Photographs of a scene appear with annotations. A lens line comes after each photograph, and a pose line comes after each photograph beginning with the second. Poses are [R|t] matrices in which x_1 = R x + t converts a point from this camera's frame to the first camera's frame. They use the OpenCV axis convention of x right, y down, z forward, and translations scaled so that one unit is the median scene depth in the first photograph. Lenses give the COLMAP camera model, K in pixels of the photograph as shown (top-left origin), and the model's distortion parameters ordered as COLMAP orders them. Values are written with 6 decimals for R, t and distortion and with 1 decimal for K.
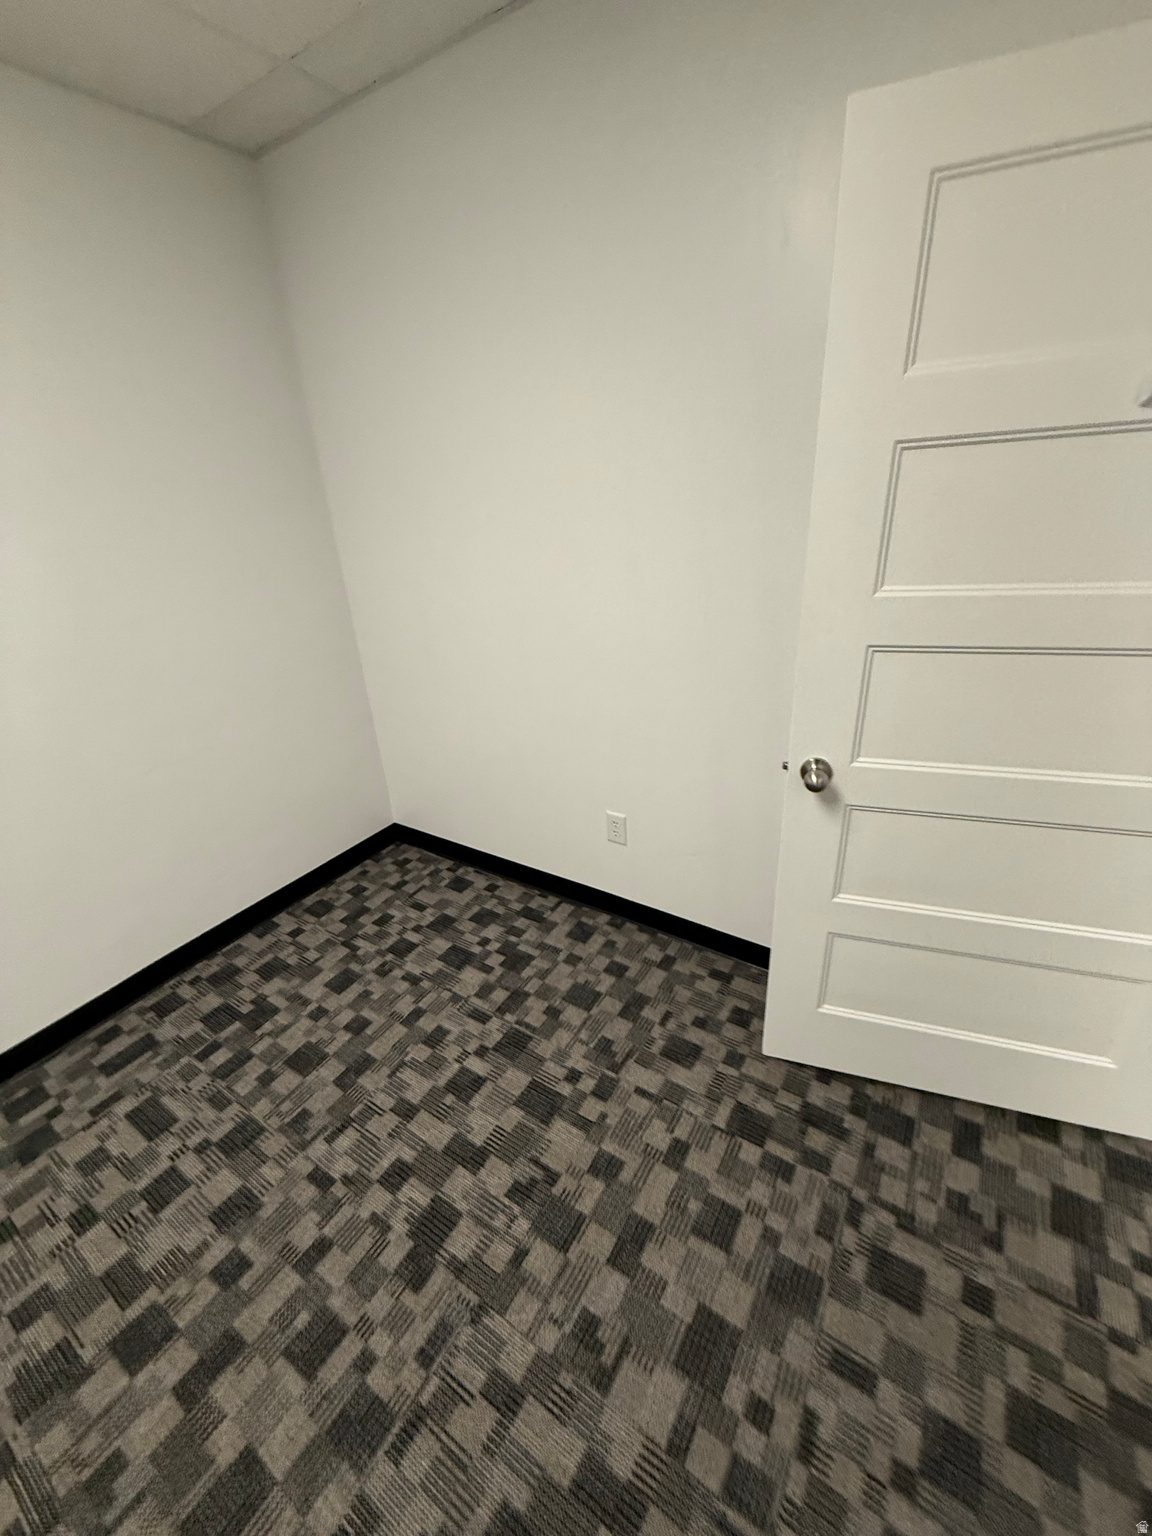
lens RADIAL K [[610.4, 0, 581.2], [0, 610.4, 765.4], [0, 0, 1]] dist [0.001486, -0.000360]
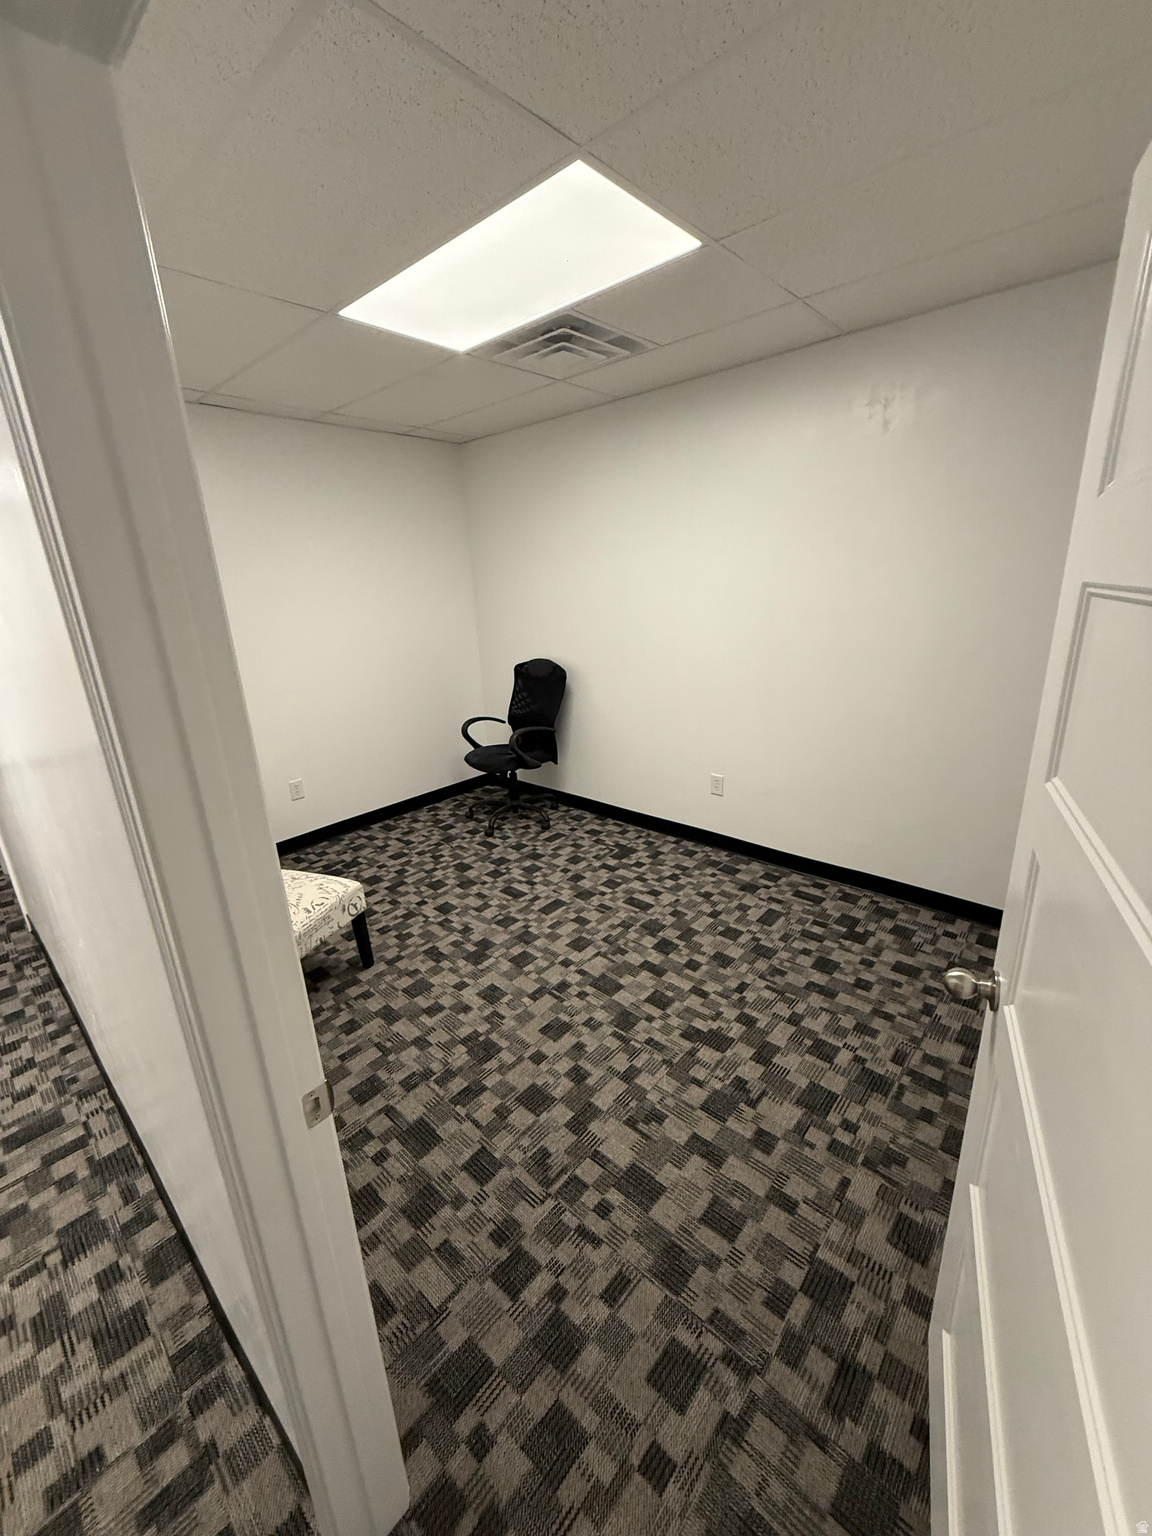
lens RADIAL K [[610.4, 0, 562.0], [0, 610.4, 764.8], [0, 0, 1]] dist [0.001486, -0.000360]
pose [[-0.177736, 0.352990, -0.918590, 1.038444], [-0.363114, 0.844058, 0.394607, -0.314680], [0.914635, 0.403689, -0.021844, 0.410168]]
